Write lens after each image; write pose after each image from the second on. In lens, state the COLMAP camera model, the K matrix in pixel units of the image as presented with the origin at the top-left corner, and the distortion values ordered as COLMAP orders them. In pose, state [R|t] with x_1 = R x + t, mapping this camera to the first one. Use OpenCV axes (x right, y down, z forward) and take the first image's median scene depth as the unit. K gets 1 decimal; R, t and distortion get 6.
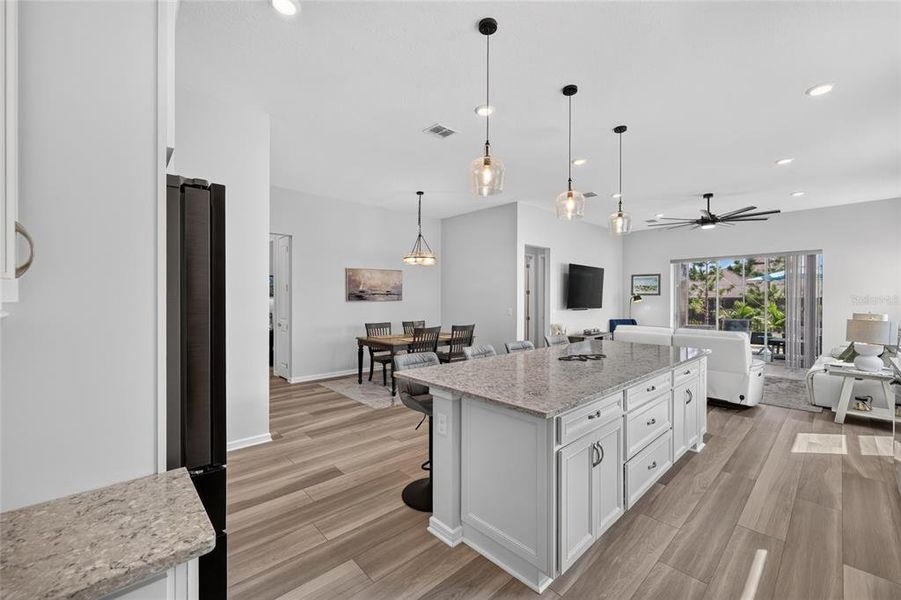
lens RADIAL K [[362.4, 0, 451.1], [0, 362.4, 300.4], [0, 0, 1]] dist [0.001276, 0.000080]
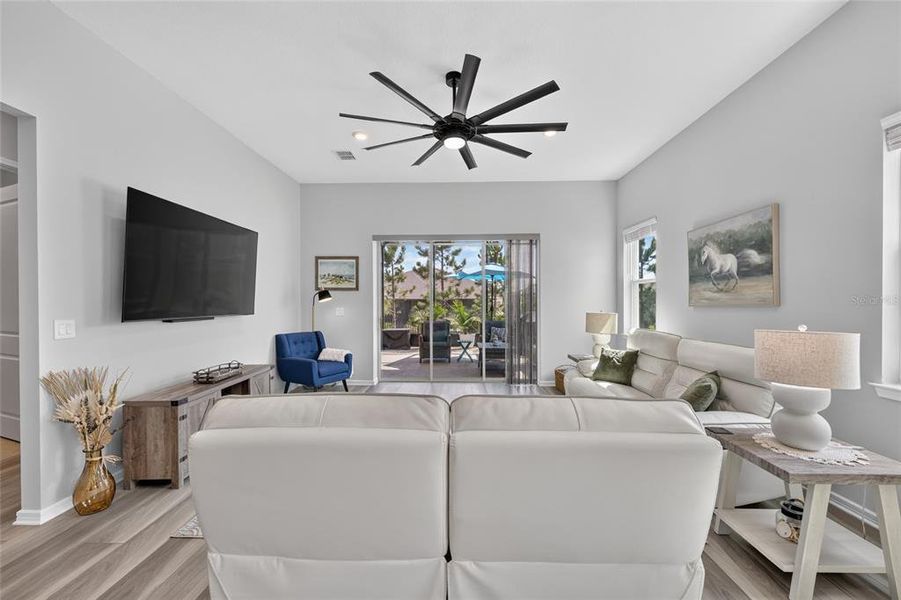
lens RADIAL K [[363.1, 0, 450.3], [0, 363.1, 302.4], [0, 0, 1]] dist [-0.001000, 0.000118]
pose [[0.700658, -0.006782, 0.713465, 0.324107], [0.009185, 0.999958, 0.000485, 0.009992], [-0.713438, 0.006213, 0.700690, 0.605112]]
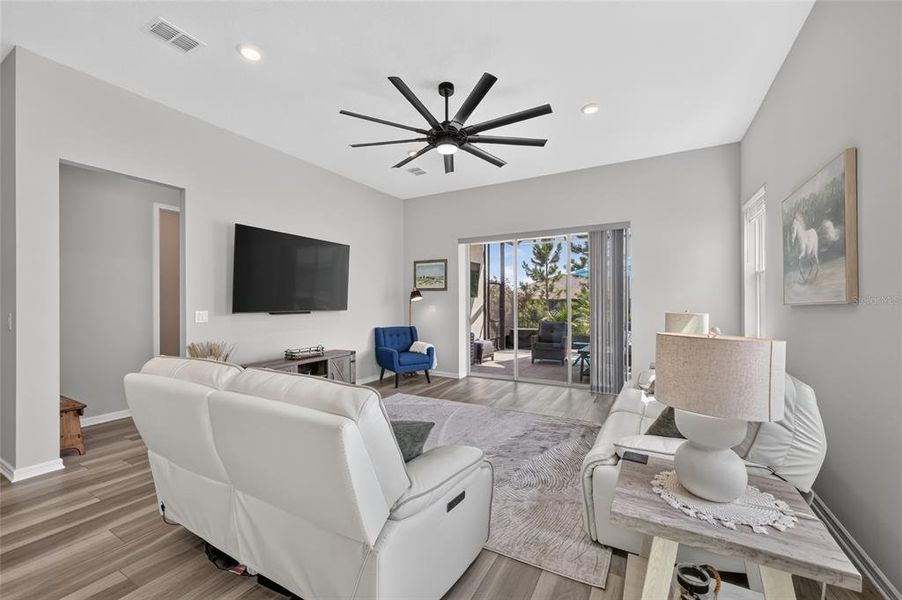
lens RADIAL K [[363.5, 0, 450.8], [0, 363.5, 302.4], [0, 0, 1]] dist [-0.001000, 0.000118]
pose [[0.952582, -0.006443, 0.304214, 0.506084], [0.008215, 0.999956, -0.004543, 0.015727], [-0.304172, 0.006827, 0.952593, 0.463589]]
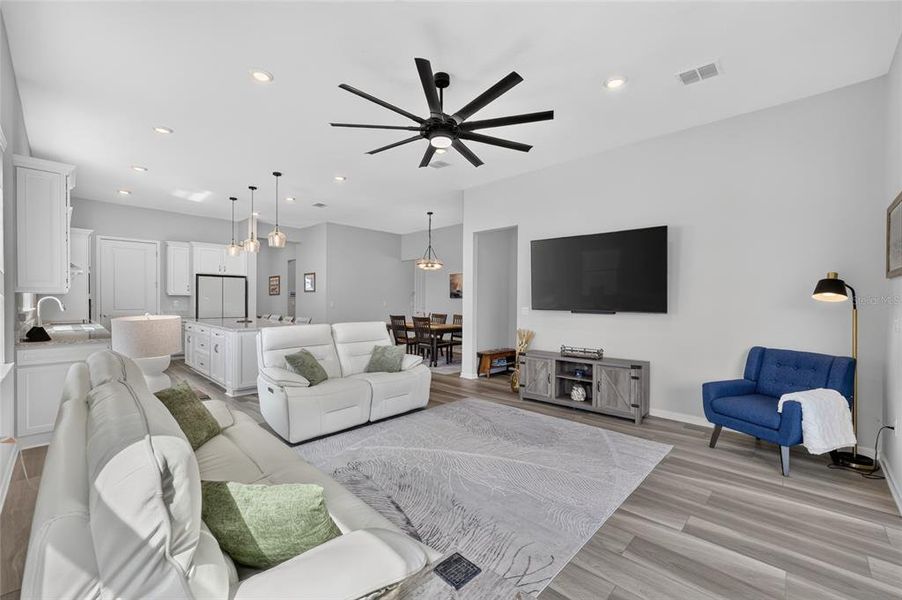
lens RADIAL K [[376.1, 0, 452.1], [0, 376.1, 302.5], [0, 0, 1]] dist [-0.001700, -0.000033]
pose [[0.054897, 0.003074, -0.998487, 1.113224], [-0.013877, 0.999901, 0.002315, 0.013471], [0.998396, 0.013729, 0.054934, 0.902084]]
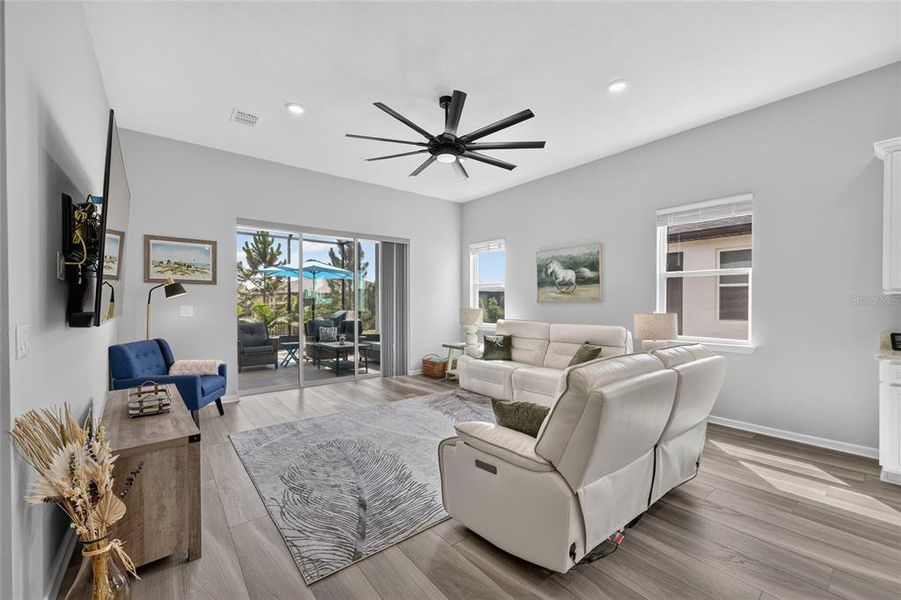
lens RADIAL K [[363.1, 0, 450.3], [0, 363.1, 302.4], [0, 0, 1]] dist [-0.001000, 0.000118]
pose [[0.075527, -0.005680, 0.997128, 0.140818], [0.006662, 0.999964, 0.005192, 0.013051], [-0.997122, 0.006250, 0.075562, 0.869351]]
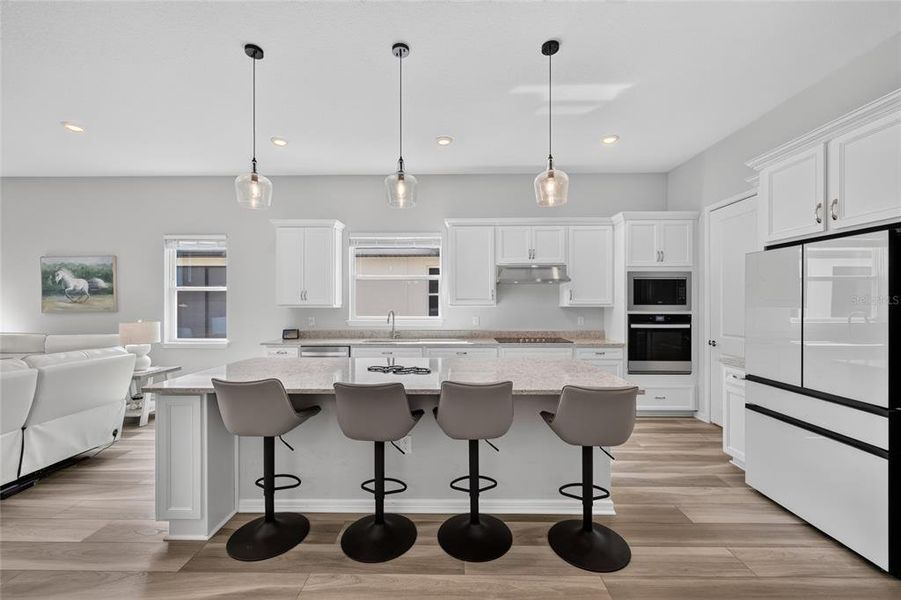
lens RADIAL K [[363.1, 0, 450.3], [0, 363.1, 302.4], [0, 0, 1]] dist [-0.001000, 0.000118]
pose [[-0.723085, -0.001010, 0.690759, -0.148846], [0.002708, 0.999987, 0.004297, -0.002660], [-0.690754, 0.004978, -0.723073, 0.693323]]
